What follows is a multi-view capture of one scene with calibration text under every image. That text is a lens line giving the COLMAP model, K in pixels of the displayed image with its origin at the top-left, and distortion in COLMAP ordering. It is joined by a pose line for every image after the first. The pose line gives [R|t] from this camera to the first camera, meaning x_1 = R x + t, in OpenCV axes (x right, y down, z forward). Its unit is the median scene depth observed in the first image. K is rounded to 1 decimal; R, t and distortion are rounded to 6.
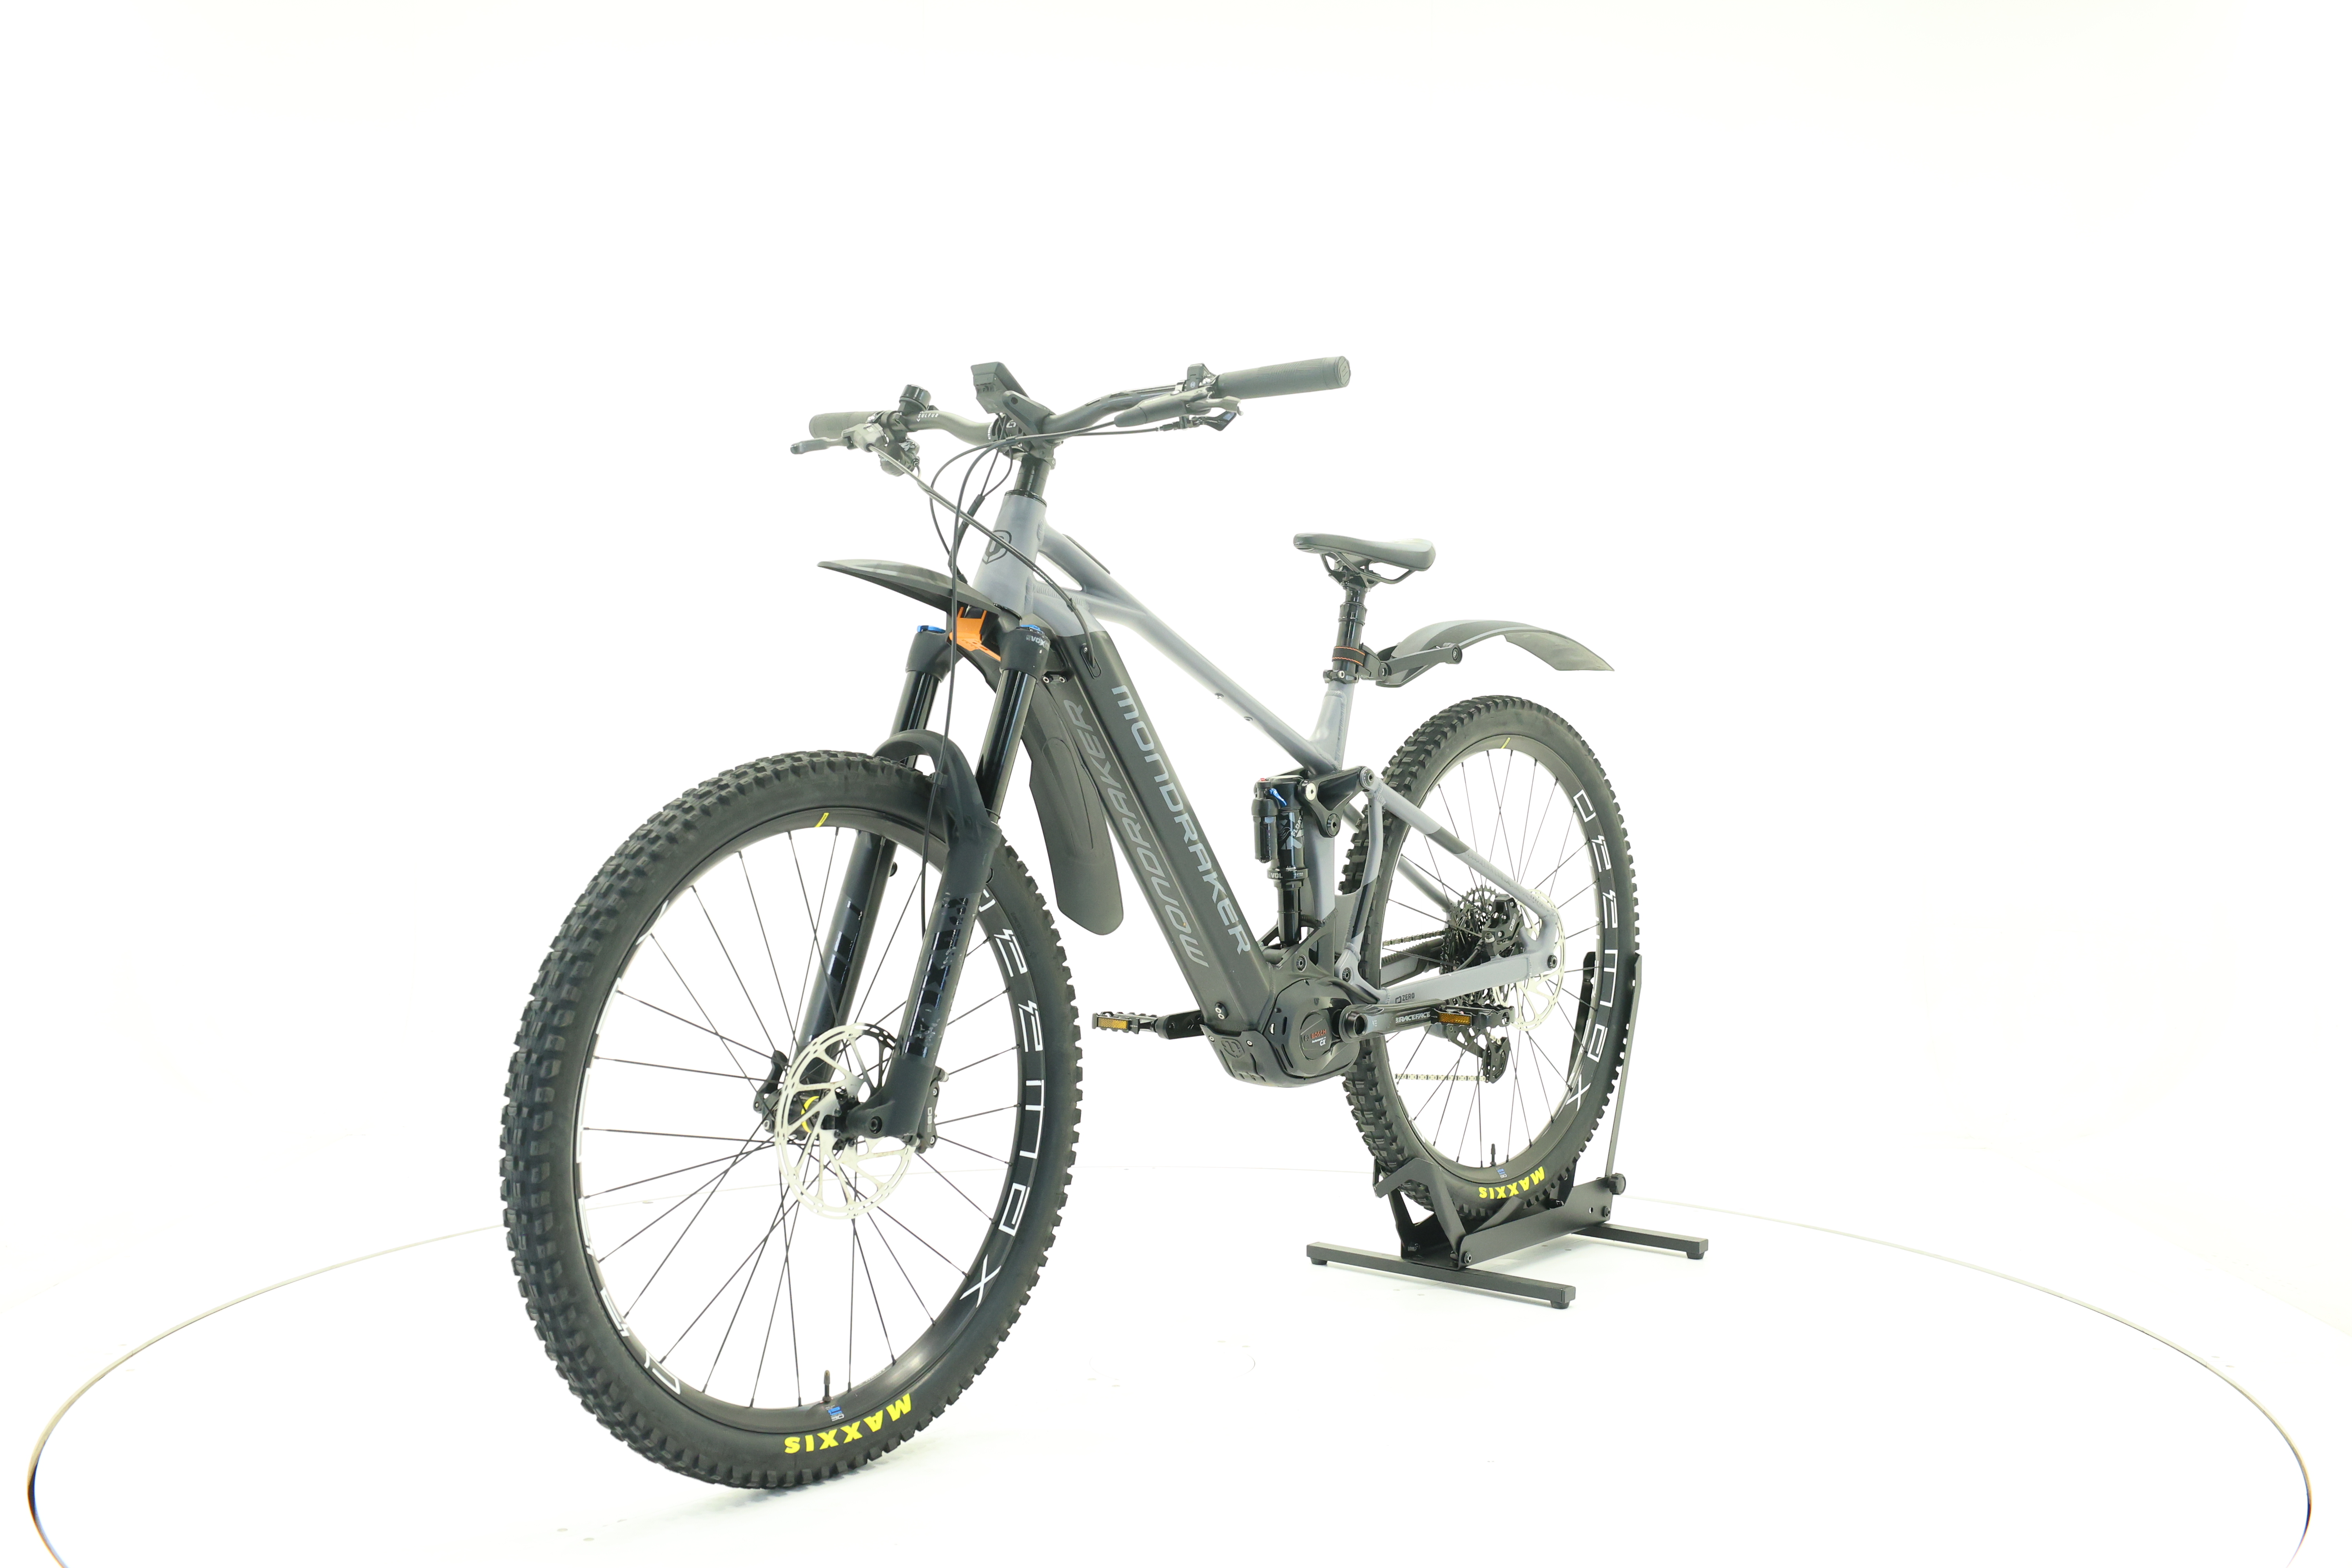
lens RADIAL K [[2472.7, 0, 1176.0], [0, 2472.7, 784.0], [0, 0, 1]] dist [-0.023176, -0.002667]
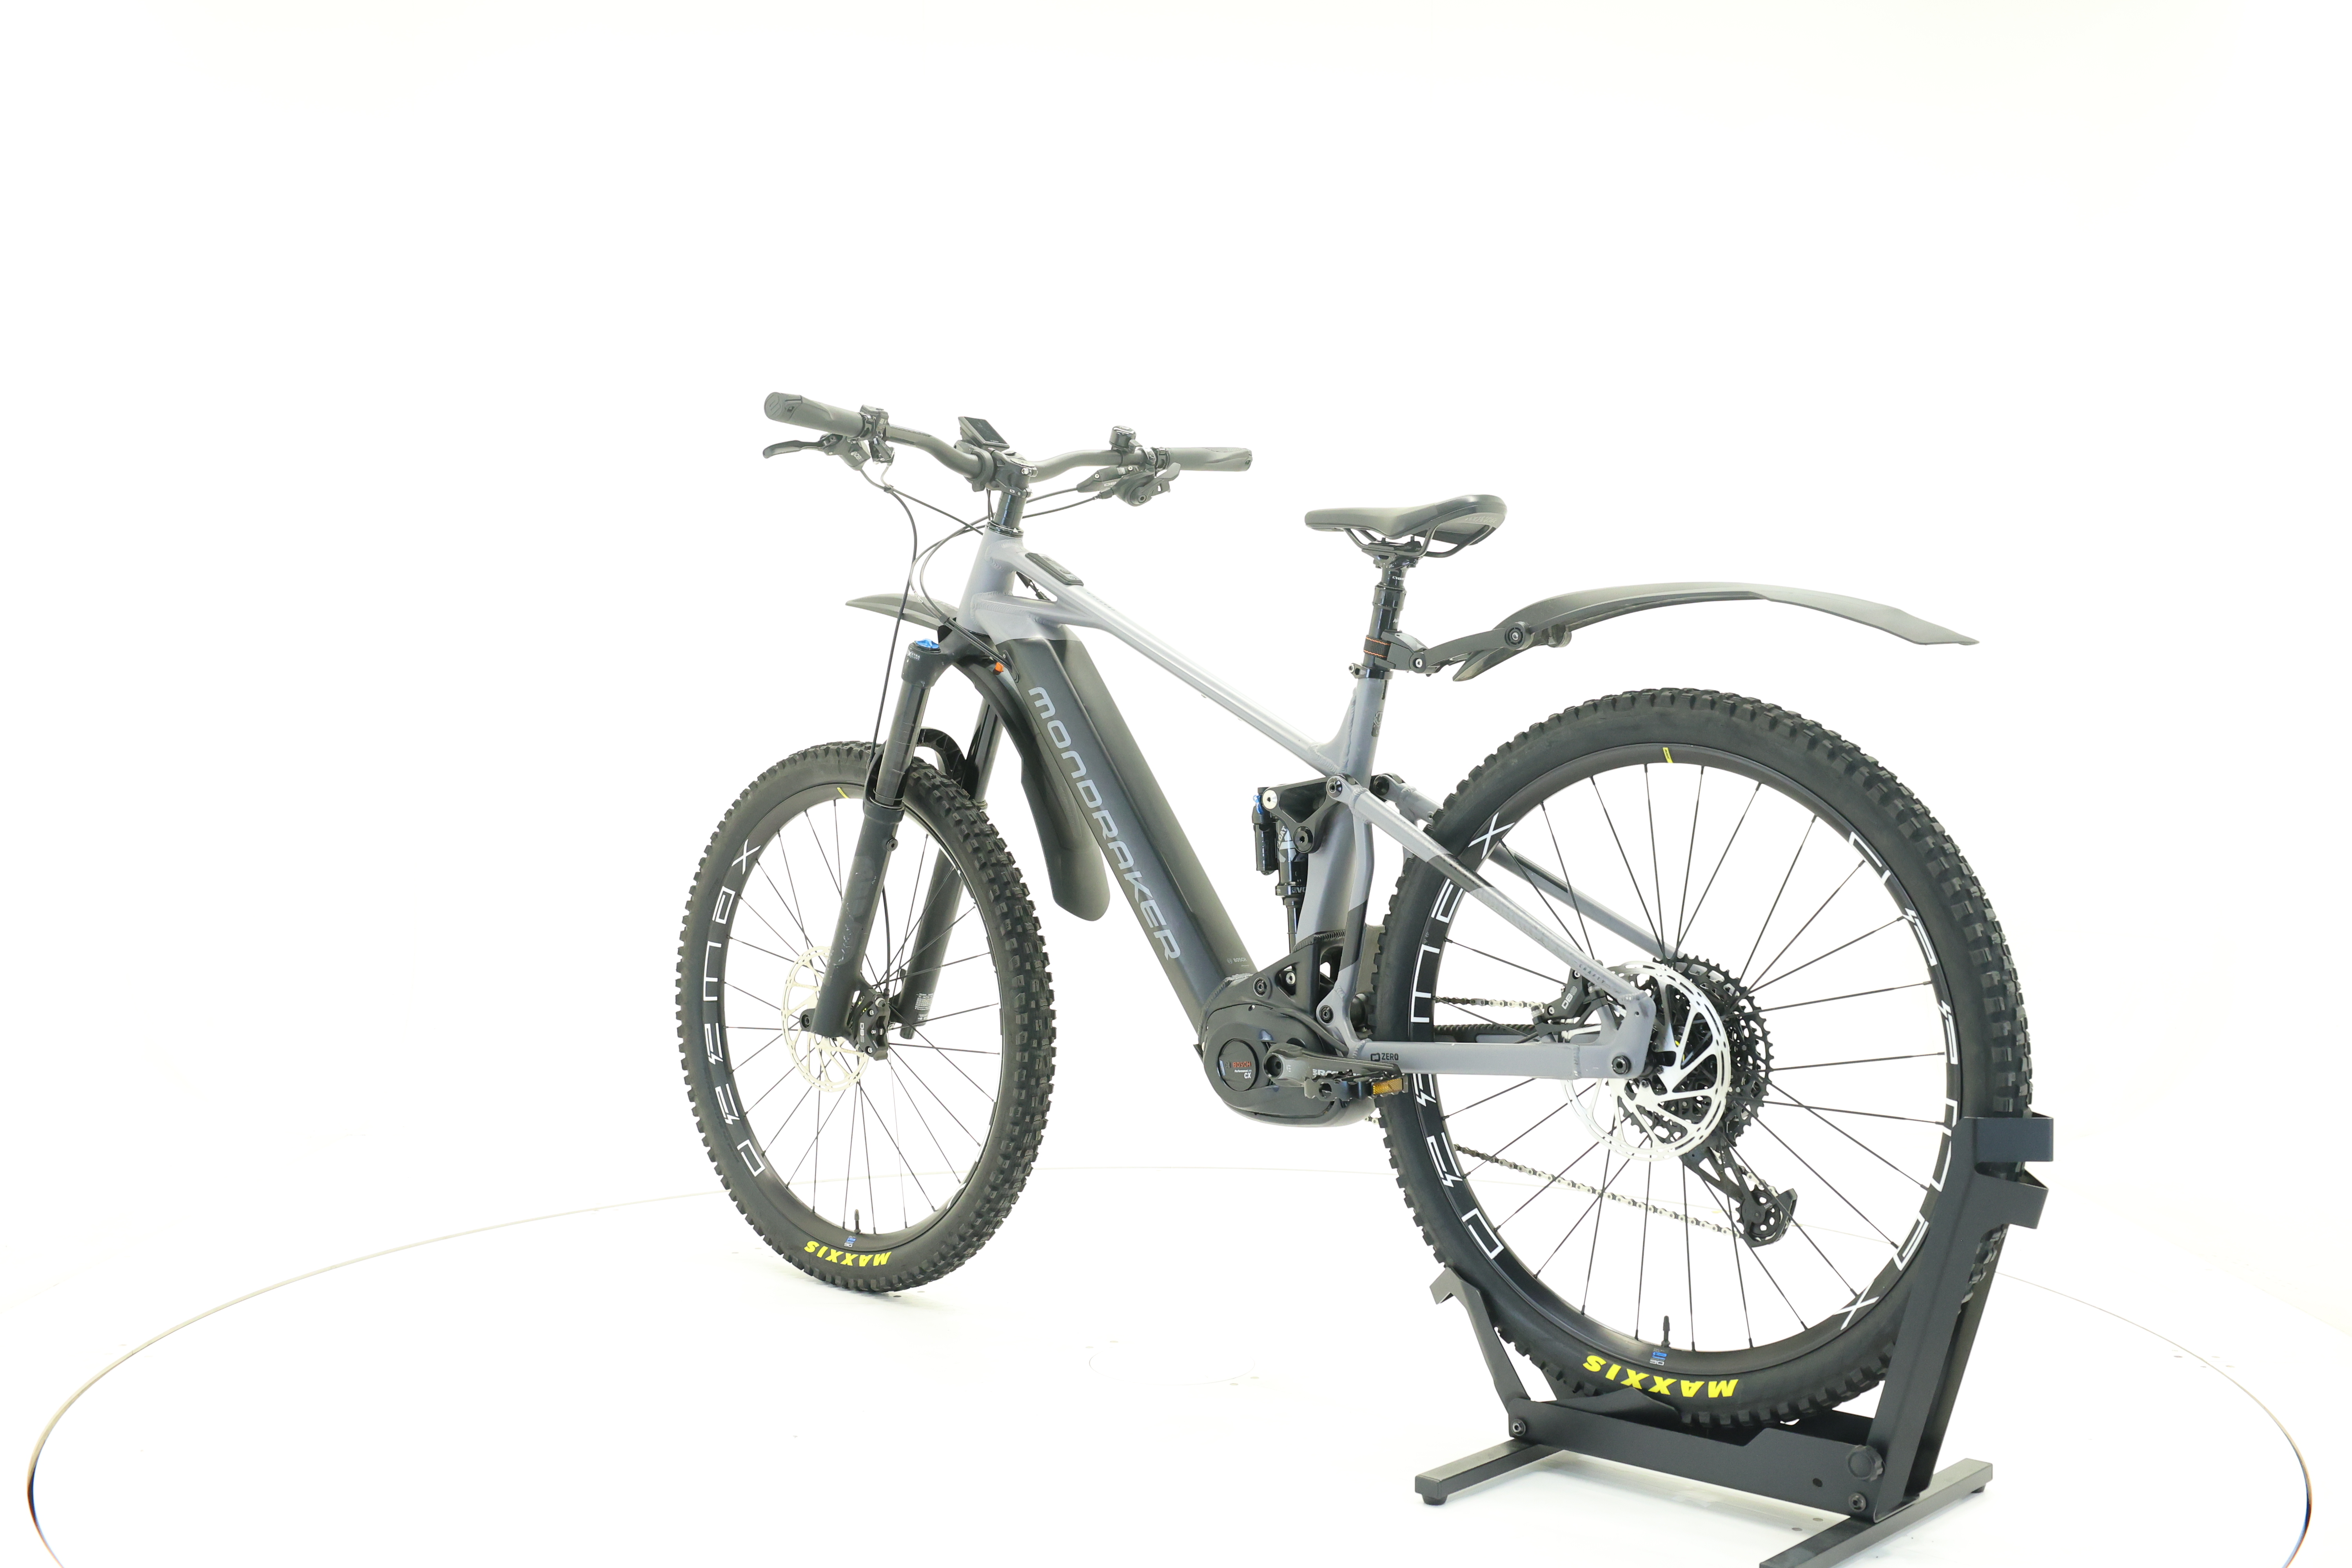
lens RADIAL K [[2472.7, 0, 1176.0], [0, 2472.7, 784.0], [0, 0, 1]] dist [-0.023176, -0.002667]
pose [[-0.046811, 0.021150, -0.998680, 1.025135], [-0.036127, 0.999086, 0.022852, -0.023495], [0.998250, 0.037149, -0.046004, 1.074204]]
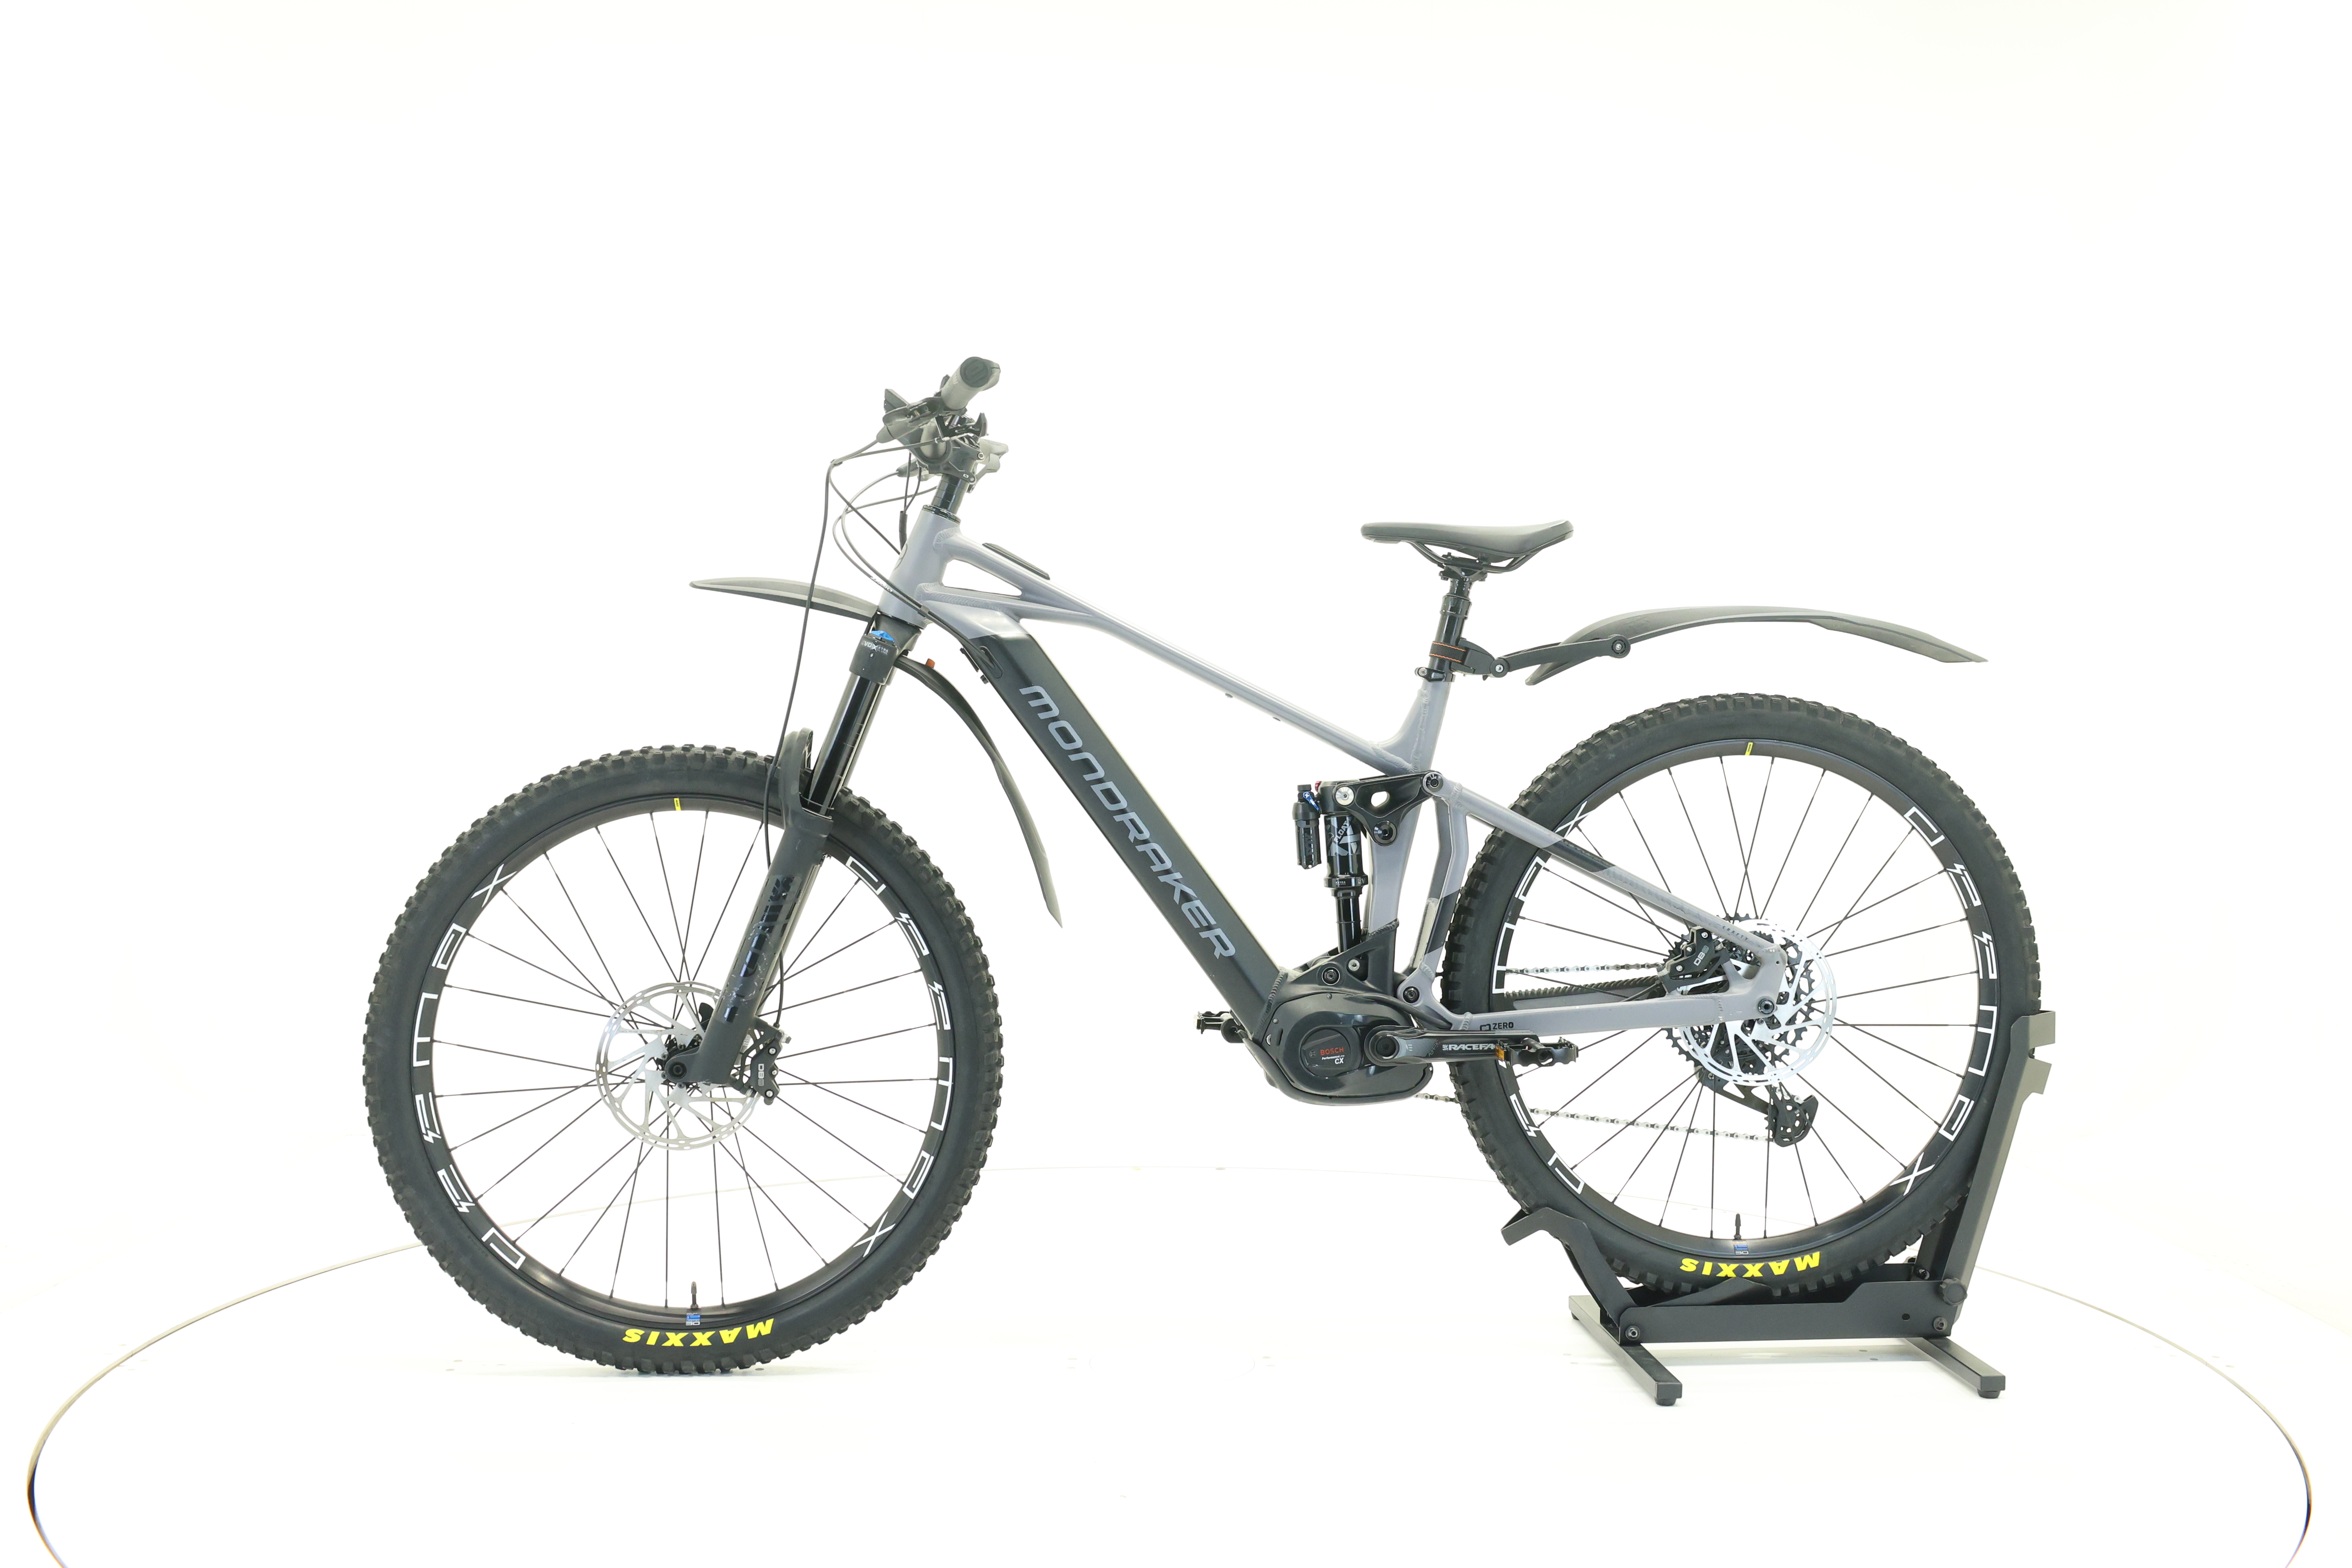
lens RADIAL K [[2472.7, 0, 1176.0], [0, 2472.7, 784.0], [0, 0, 1]] dist [-0.023176, -0.002667]
pose [[0.697159, 0.021011, -0.716608, 0.735041], [-0.022970, 0.999712, 0.006965, -0.007105], [0.716548, 0.011605, 0.697441, 0.311435]]
